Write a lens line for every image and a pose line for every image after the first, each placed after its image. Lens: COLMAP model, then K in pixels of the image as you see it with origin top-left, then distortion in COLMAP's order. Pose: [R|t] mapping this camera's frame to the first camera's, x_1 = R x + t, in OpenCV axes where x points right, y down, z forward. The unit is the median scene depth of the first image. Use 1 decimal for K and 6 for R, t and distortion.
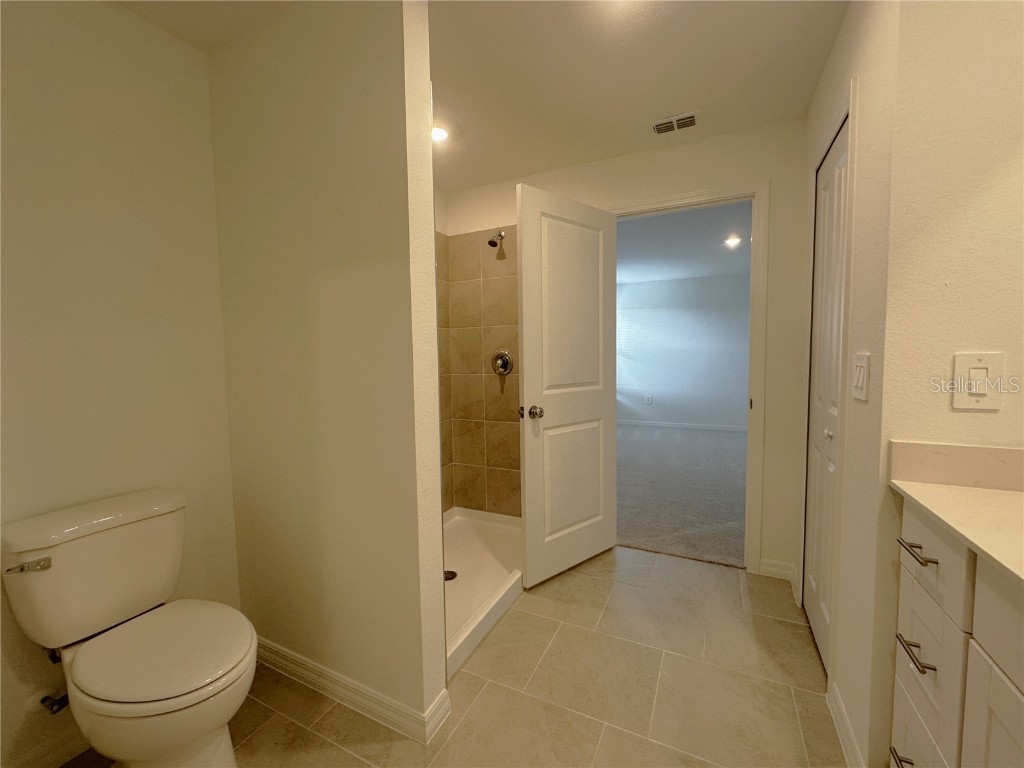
lens RADIAL K [[417.1, 0, 510.5], [0, 417.1, 381.9], [0, 0, 1]] dist [-0.000376, -0.000009]
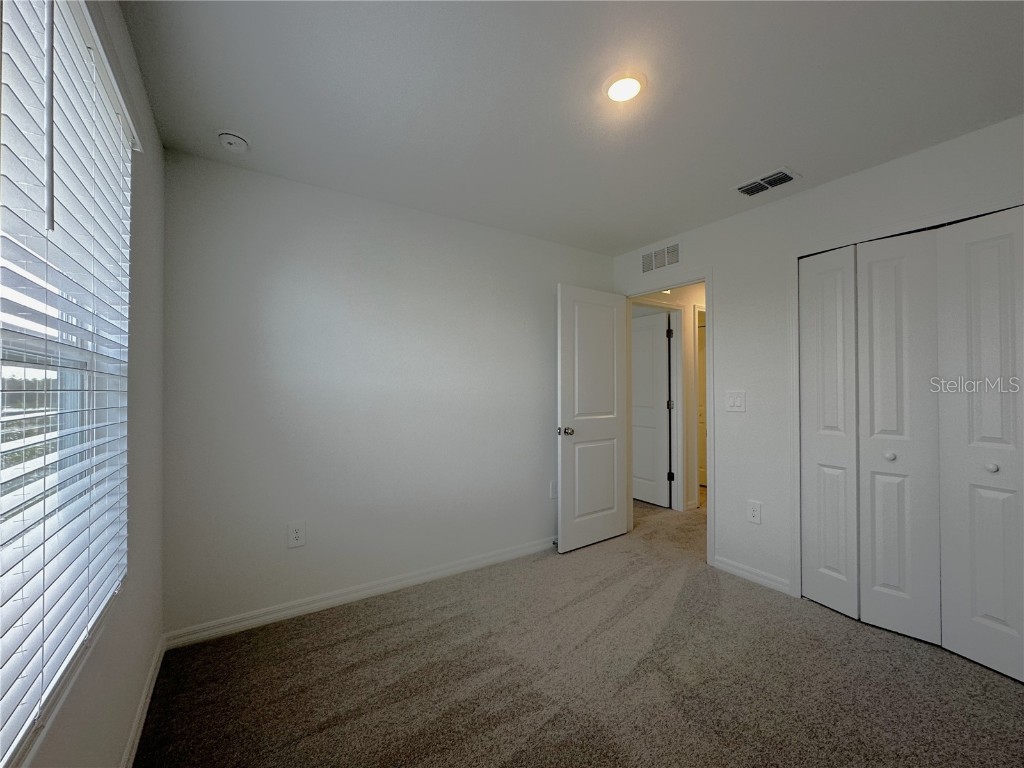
lens RADIAL K [[417.1, 0, 510.5], [0, 417.1, 381.9], [0, 0, 1]] dist [-0.000376, -0.000009]
pose [[0.863296, -0.001429, -0.504695, 0.629375], [-0.041112, 0.996474, -0.073145, 0.013621], [0.503020, 0.083895, 0.860193, -0.401305]]
